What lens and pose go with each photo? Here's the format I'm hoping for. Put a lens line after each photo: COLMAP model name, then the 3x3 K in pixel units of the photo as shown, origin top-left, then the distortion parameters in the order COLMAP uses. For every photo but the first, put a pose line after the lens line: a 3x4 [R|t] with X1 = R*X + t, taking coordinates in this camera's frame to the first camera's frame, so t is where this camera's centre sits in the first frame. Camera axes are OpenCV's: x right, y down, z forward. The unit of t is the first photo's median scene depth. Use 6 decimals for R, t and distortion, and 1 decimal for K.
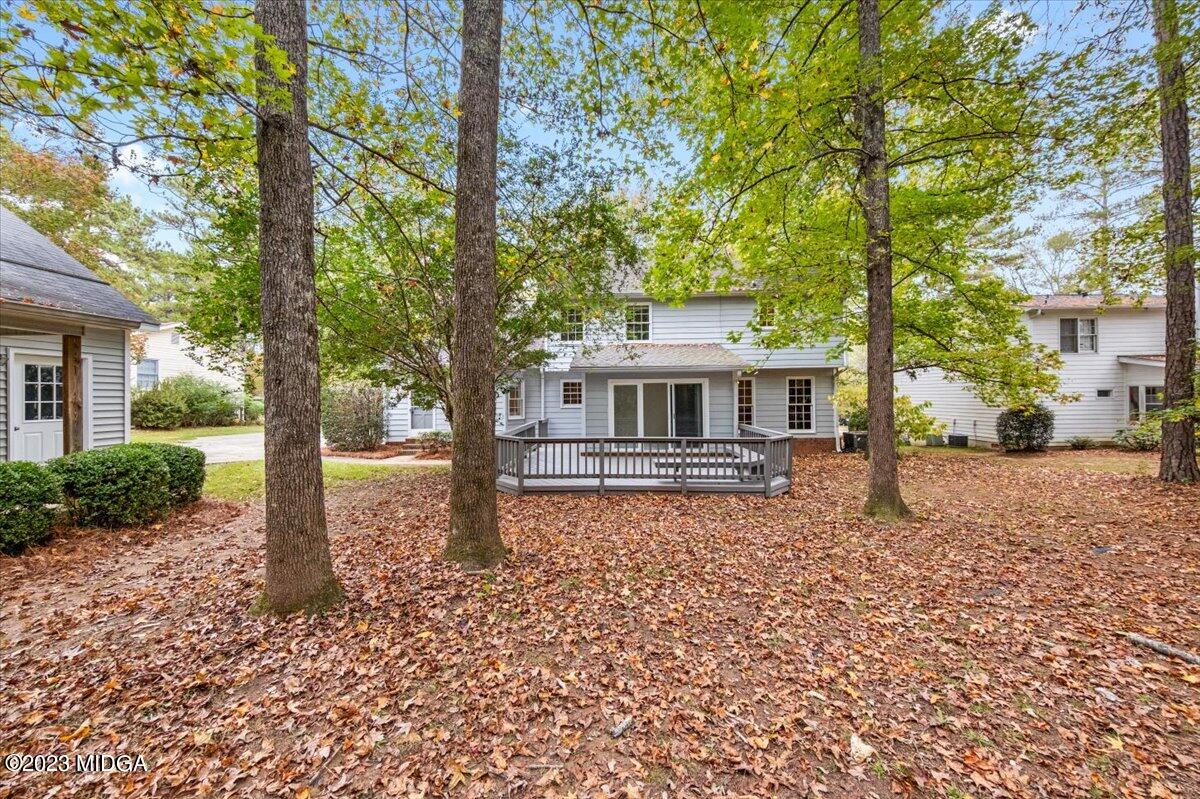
lens RADIAL K [[413.0, 0, 597.4], [0, 413.0, 401.9], [0, 0, 1]] dist [-0.002212, -0.000490]
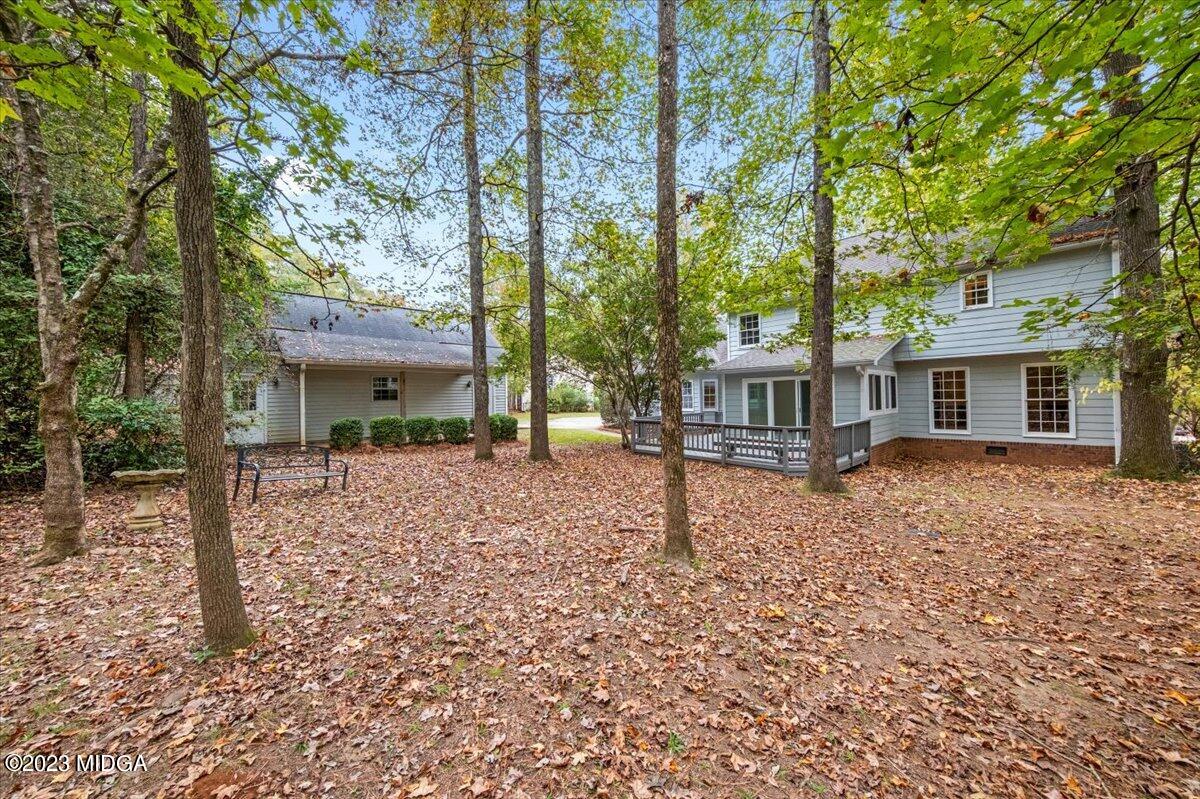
lens RADIAL K [[413.0, 0, 603.8], [0, 413.0, 397.7], [0, 0, 1]] dist [-0.002212, -0.000490]
pose [[0.707207, -0.000884, -0.707006, 0.595503], [0.002954, 0.999994, 0.001705, -0.000696], [0.707001, -0.003294, 0.707205, -0.158778]]
